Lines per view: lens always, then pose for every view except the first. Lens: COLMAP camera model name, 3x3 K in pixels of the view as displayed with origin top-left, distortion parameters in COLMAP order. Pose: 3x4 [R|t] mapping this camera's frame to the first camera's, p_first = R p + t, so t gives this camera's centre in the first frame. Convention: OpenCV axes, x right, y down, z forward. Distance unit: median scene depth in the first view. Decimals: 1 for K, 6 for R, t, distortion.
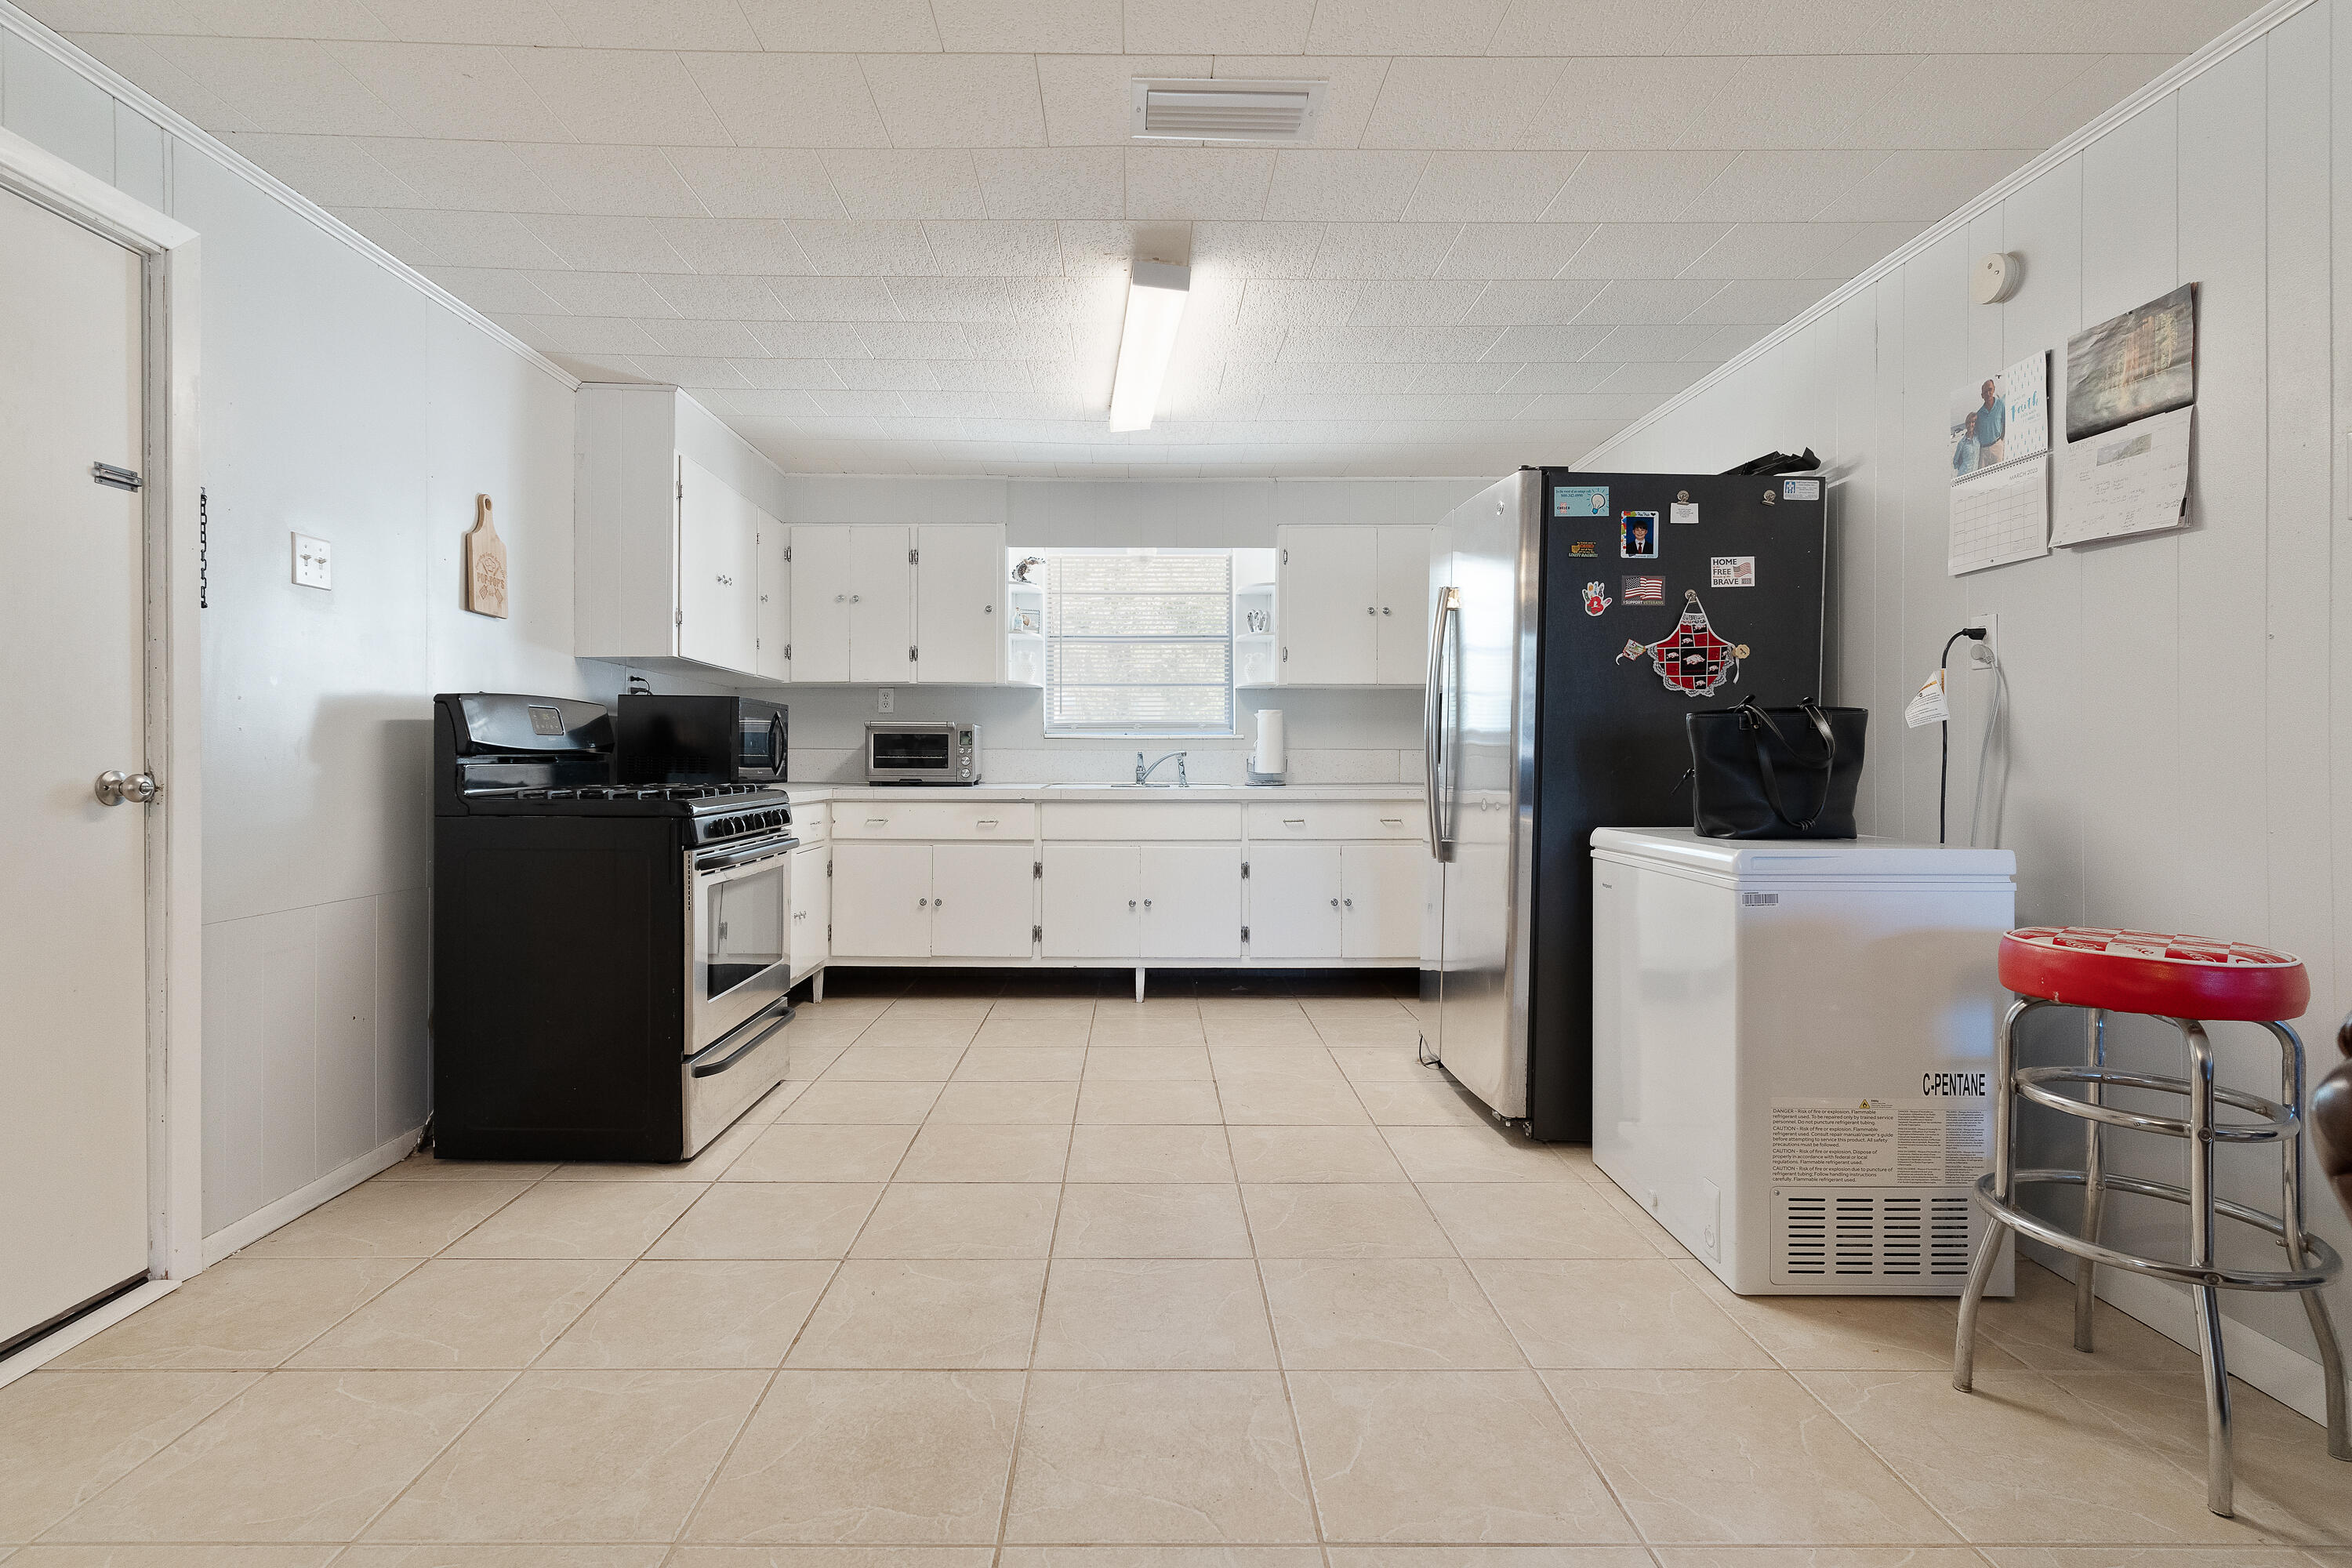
lens RADIAL K [[1130.1, 0, 1167.7], [0, 1130.1, 762.0], [0, 0, 1]] dist [0.001751, 0.000424]
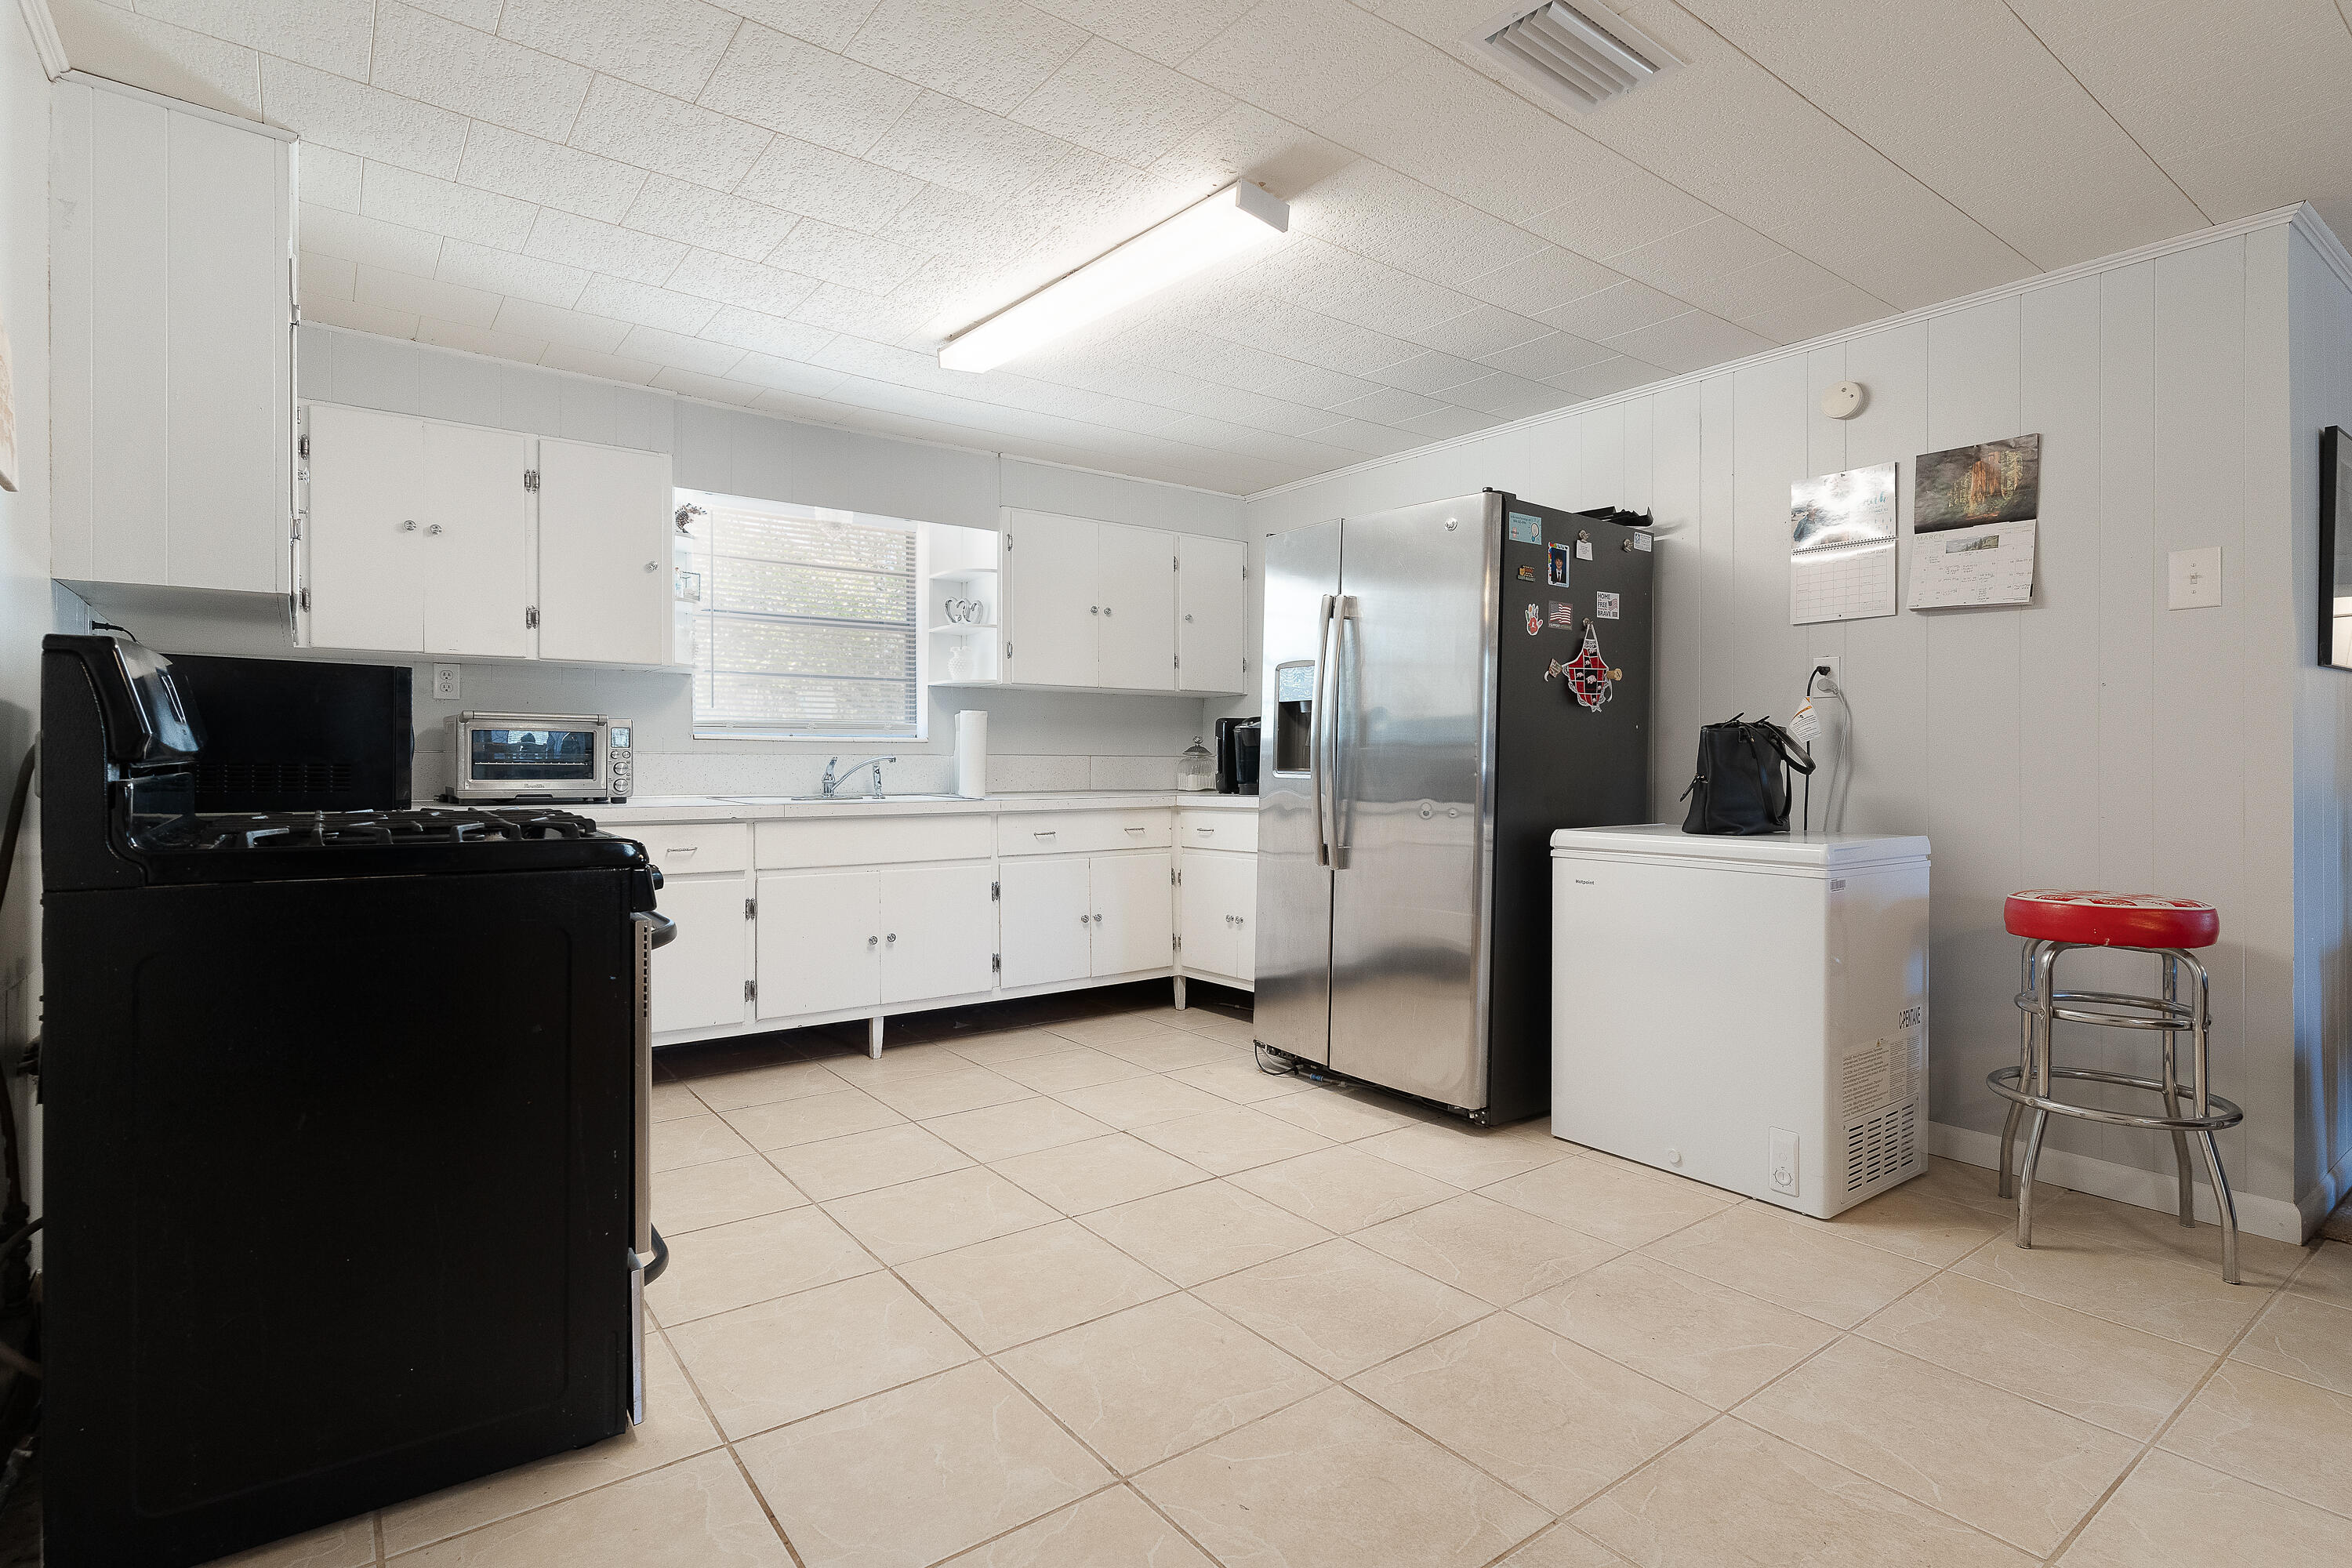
lens RADIAL K [[1111.9, 0, 1175.4], [0, 1111.9, 775.9], [0, 0, 1]] dist [0.003672, 0.000043]
pose [[0.806481, -0.006925, 0.591219, -0.534175], [0.001605, 0.999953, 0.009523, -0.004619], [-0.591258, -0.006731, 0.806455, 0.338600]]
